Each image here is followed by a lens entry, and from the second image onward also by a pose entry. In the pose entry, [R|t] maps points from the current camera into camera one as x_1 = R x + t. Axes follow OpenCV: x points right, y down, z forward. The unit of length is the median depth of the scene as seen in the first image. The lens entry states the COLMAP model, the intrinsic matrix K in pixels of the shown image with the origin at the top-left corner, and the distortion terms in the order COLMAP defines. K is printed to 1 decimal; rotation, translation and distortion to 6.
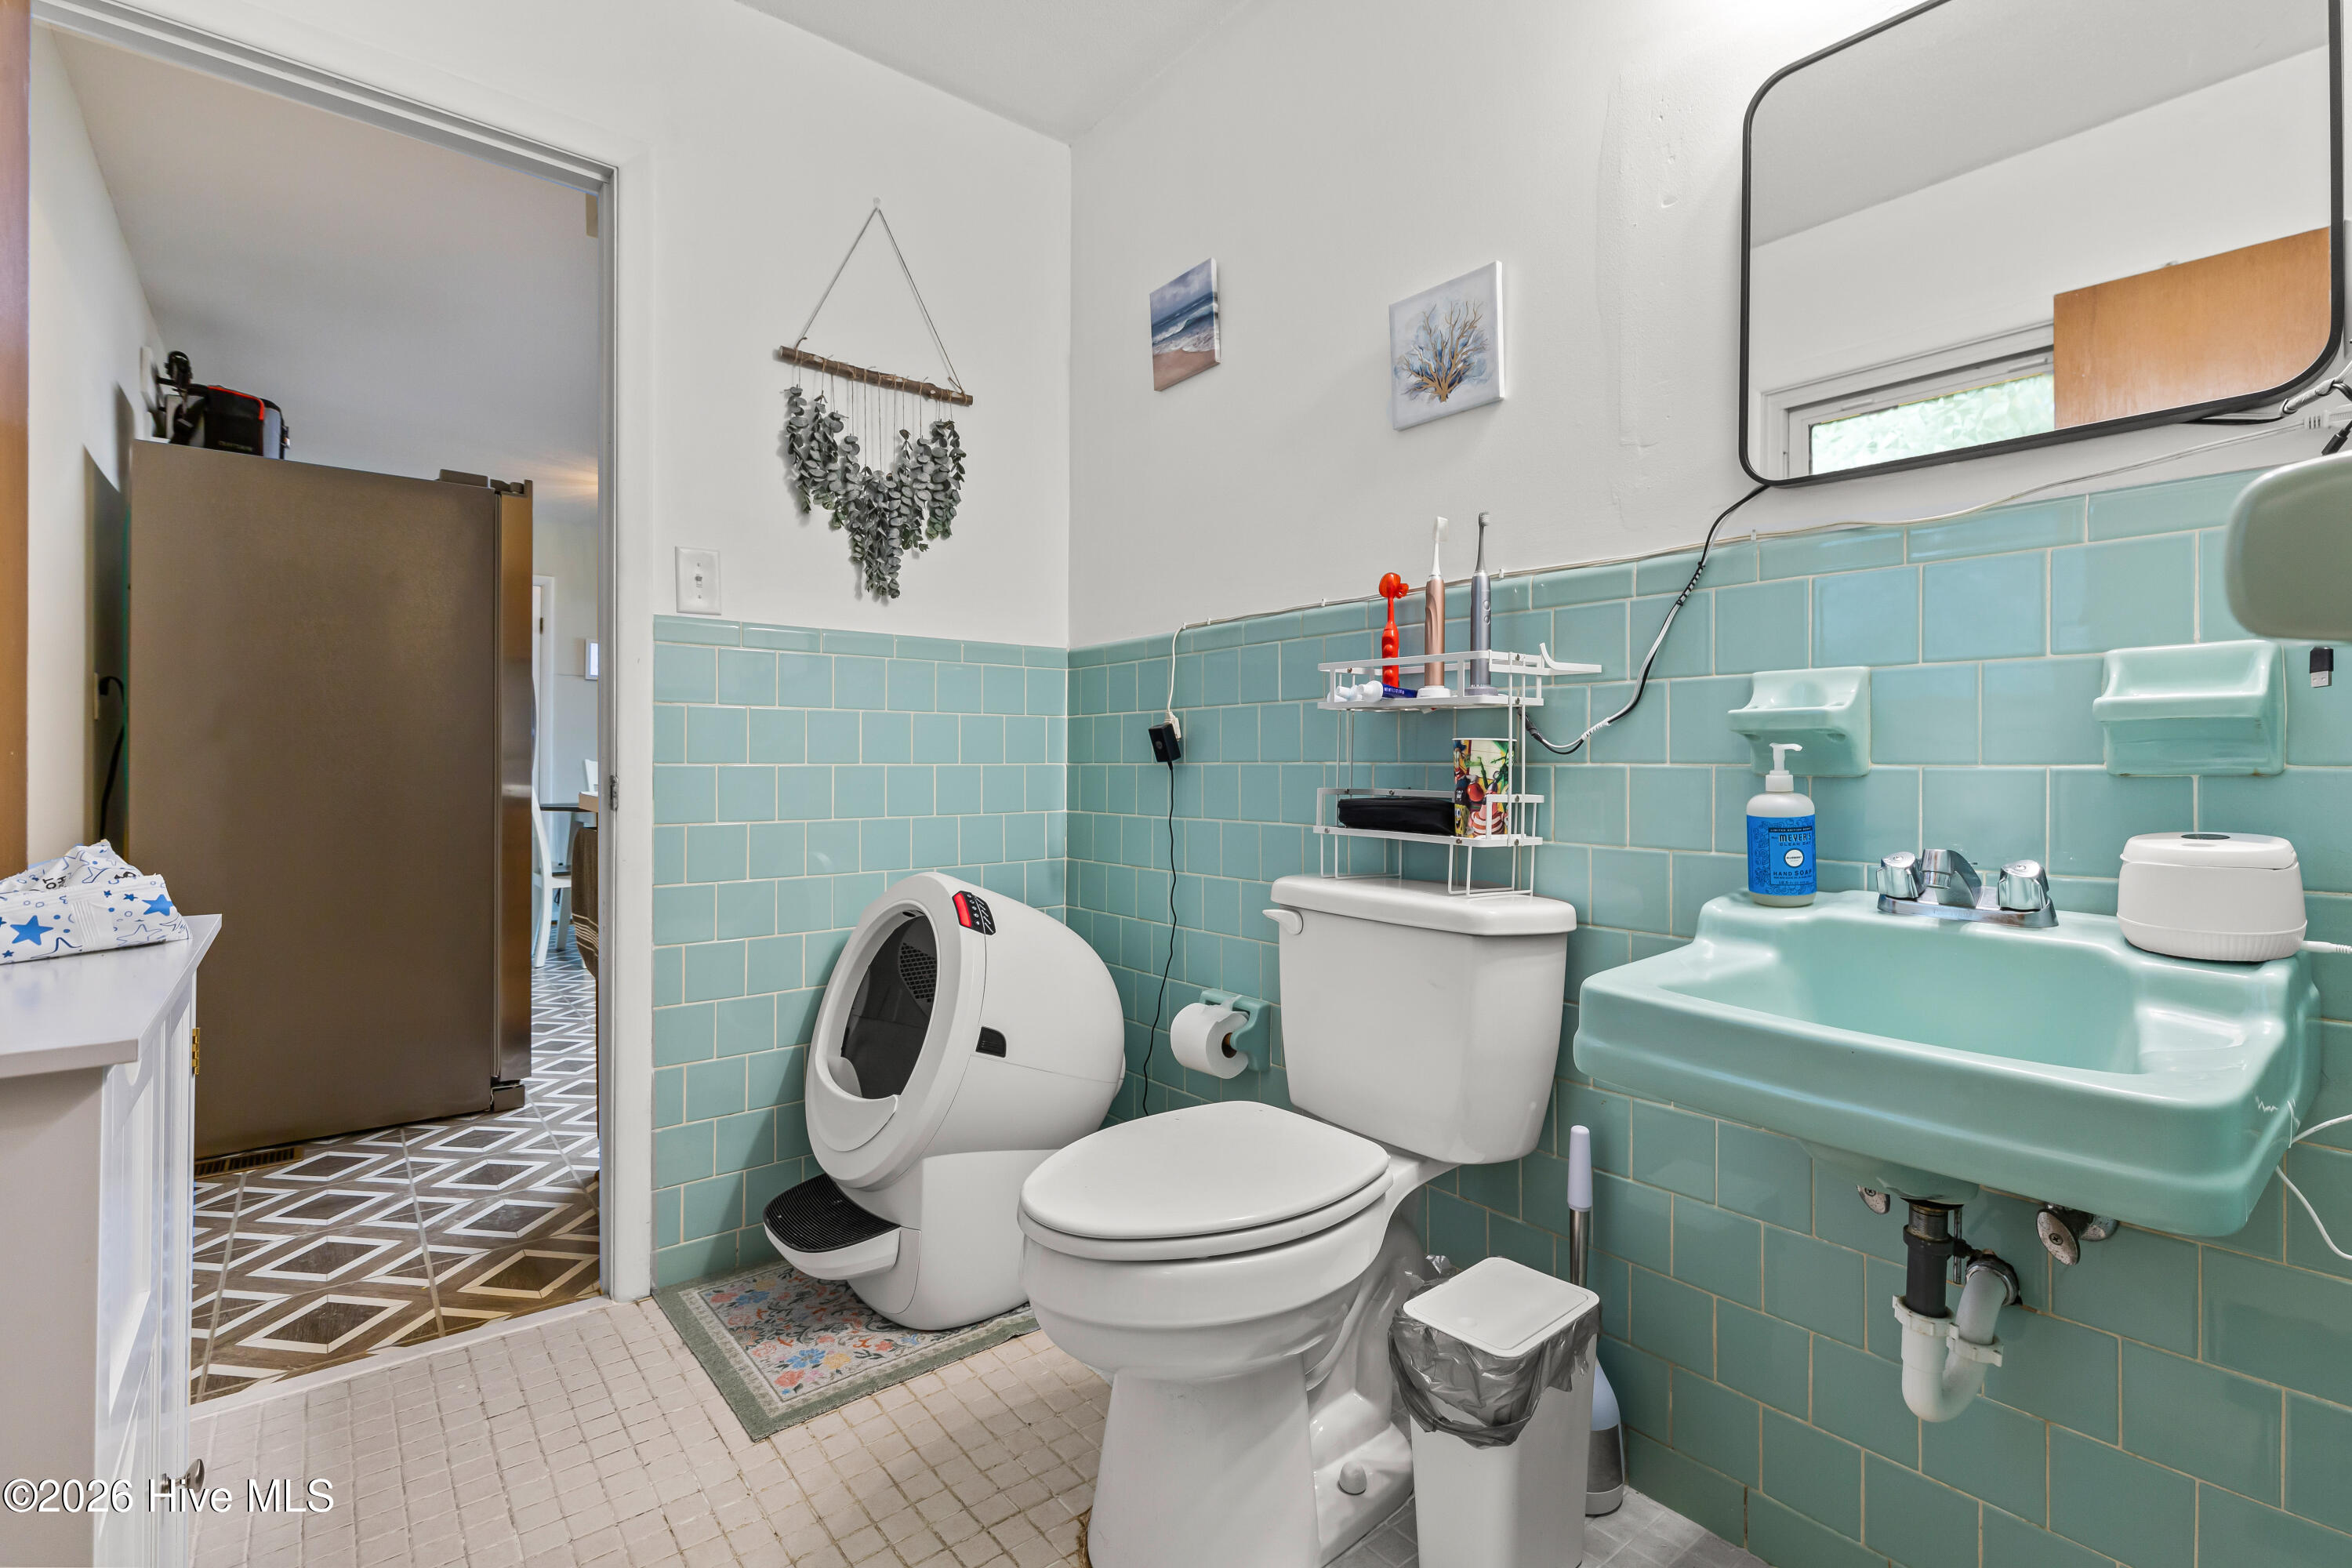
lens RADIAL K [[1060.8, 0, 1180.1], [0, 1060.8, 781.7], [0, 0, 1]] dist [0.004207, -0.000180]
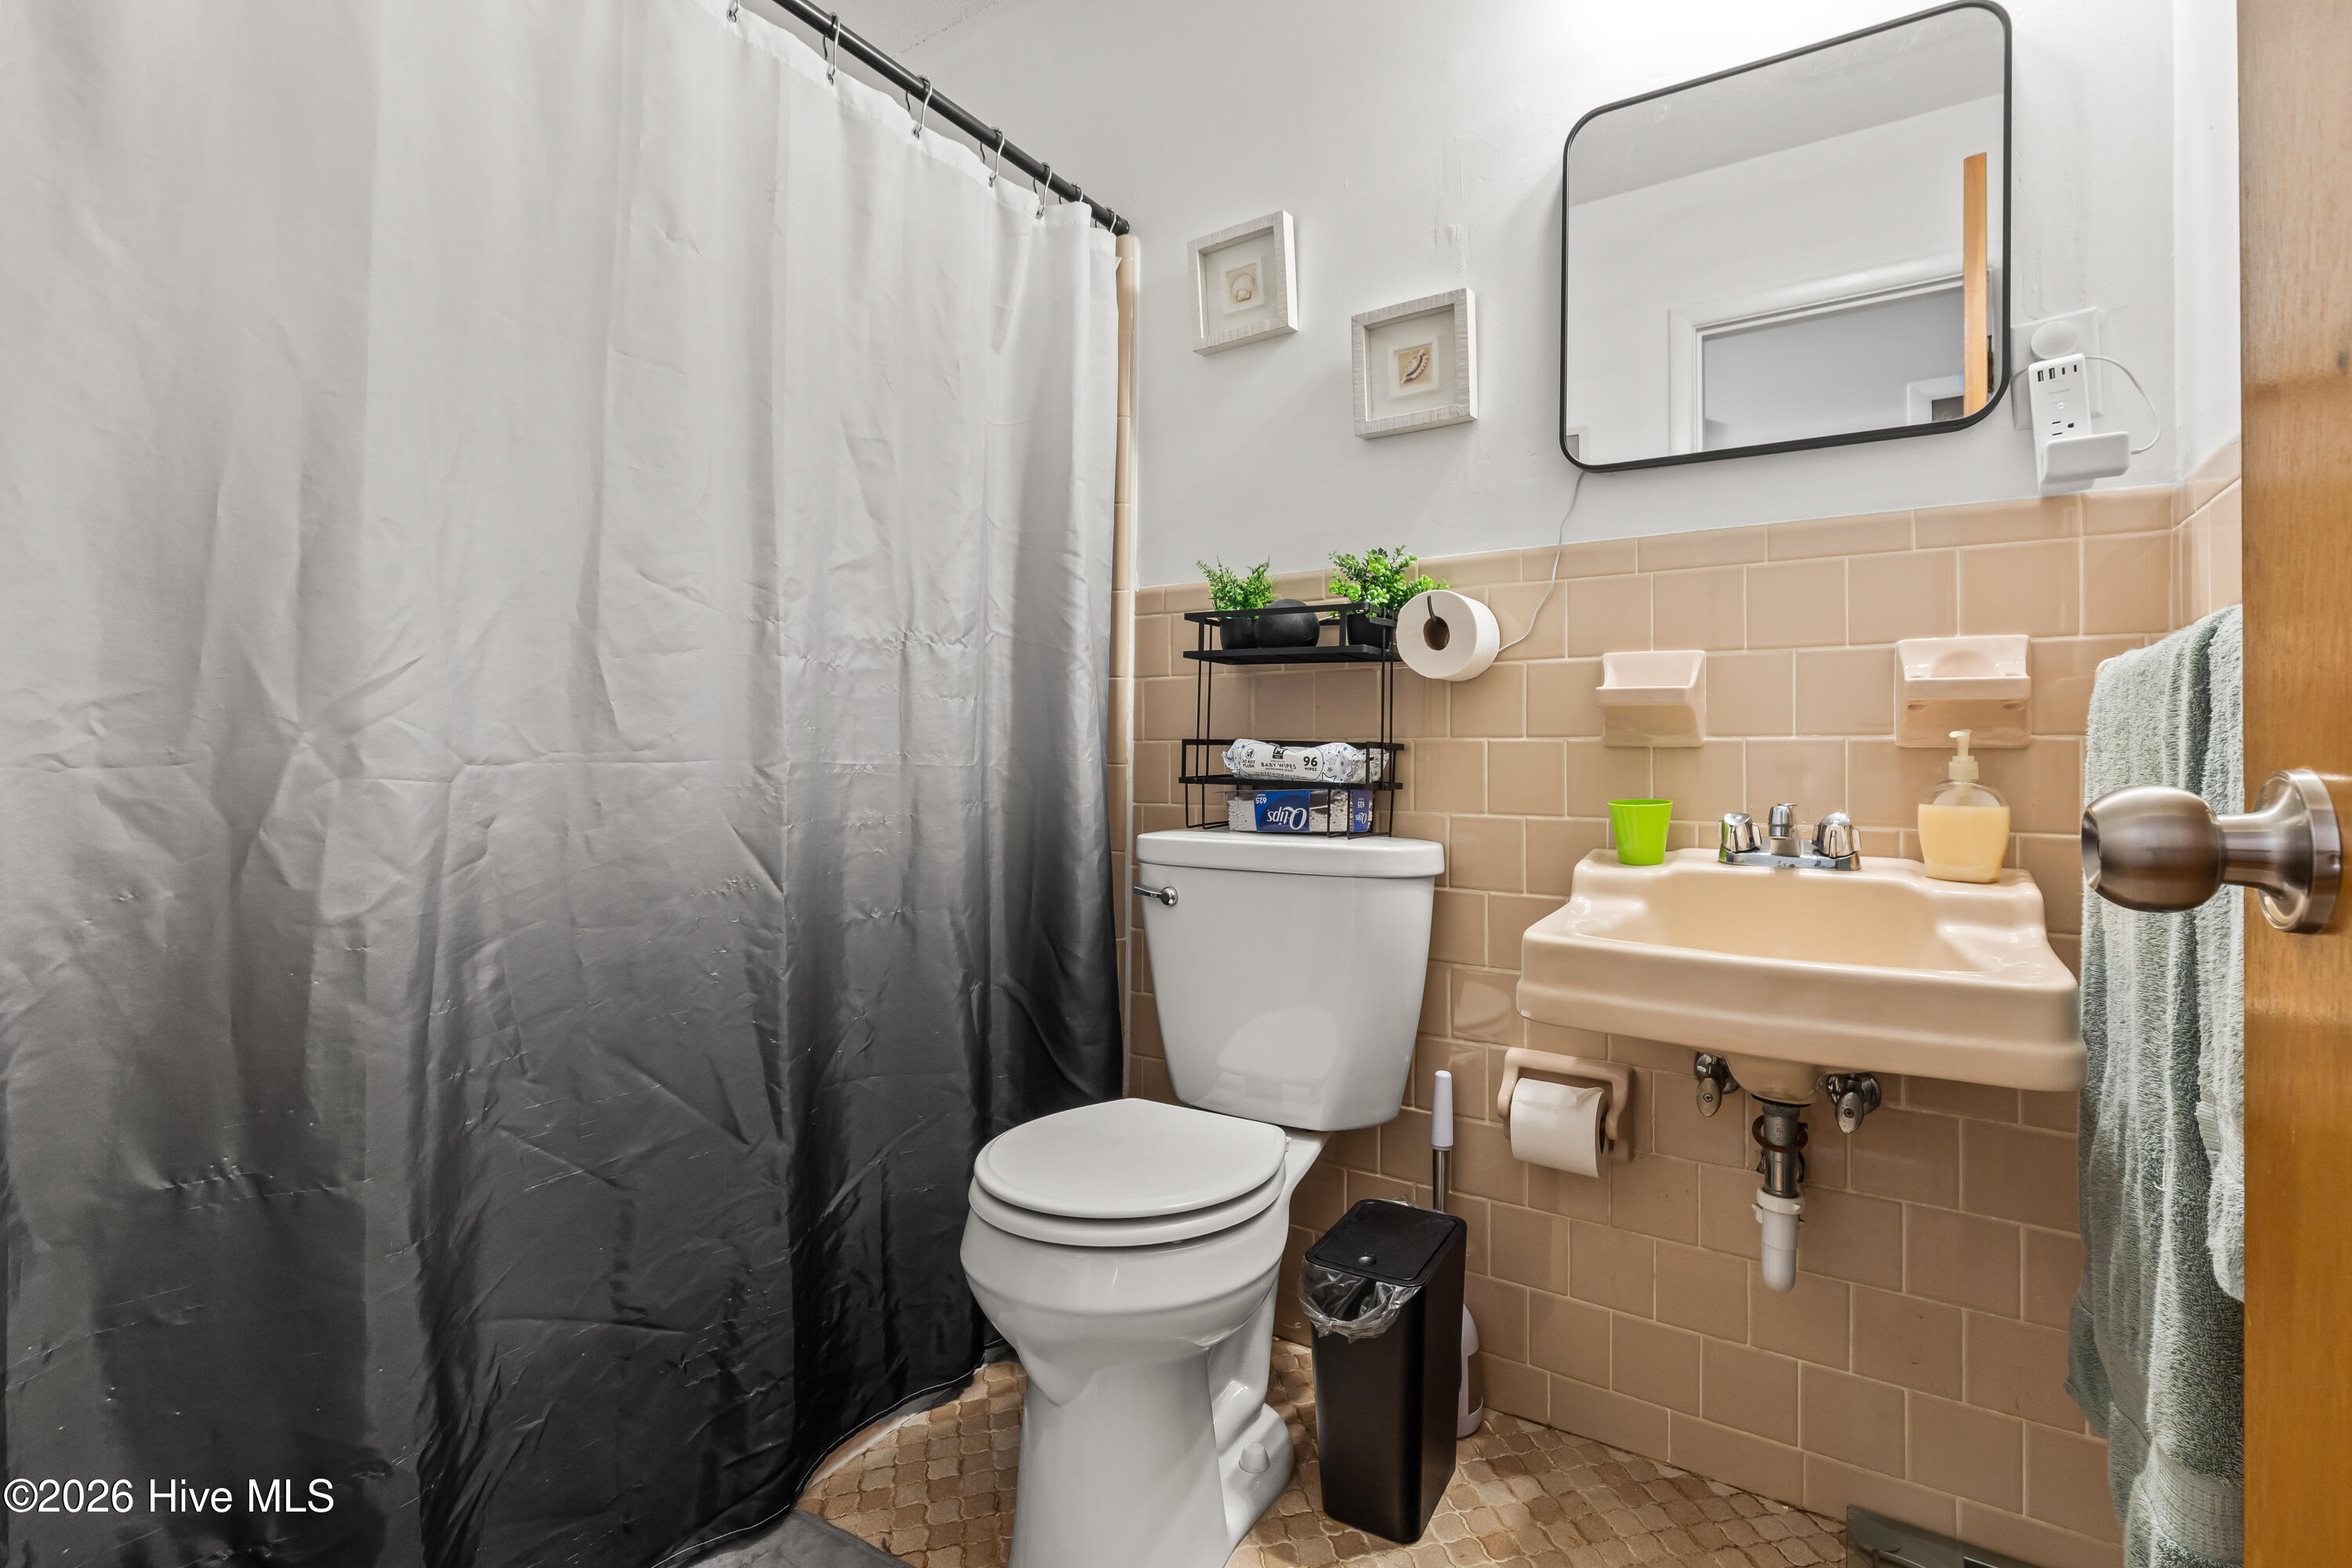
lens RADIAL K [[1060.8, 0, 1174.5], [0, 1060.8, 769.1], [0, 0, 1]] dist [0.004207, -0.000180]
pose [[0.926347, -0.006093, 0.376622, -0.306533], [0.003501, 0.999965, 0.007568, 0.009269], [-0.376655, -0.005692, 0.926336, 0.163932]]
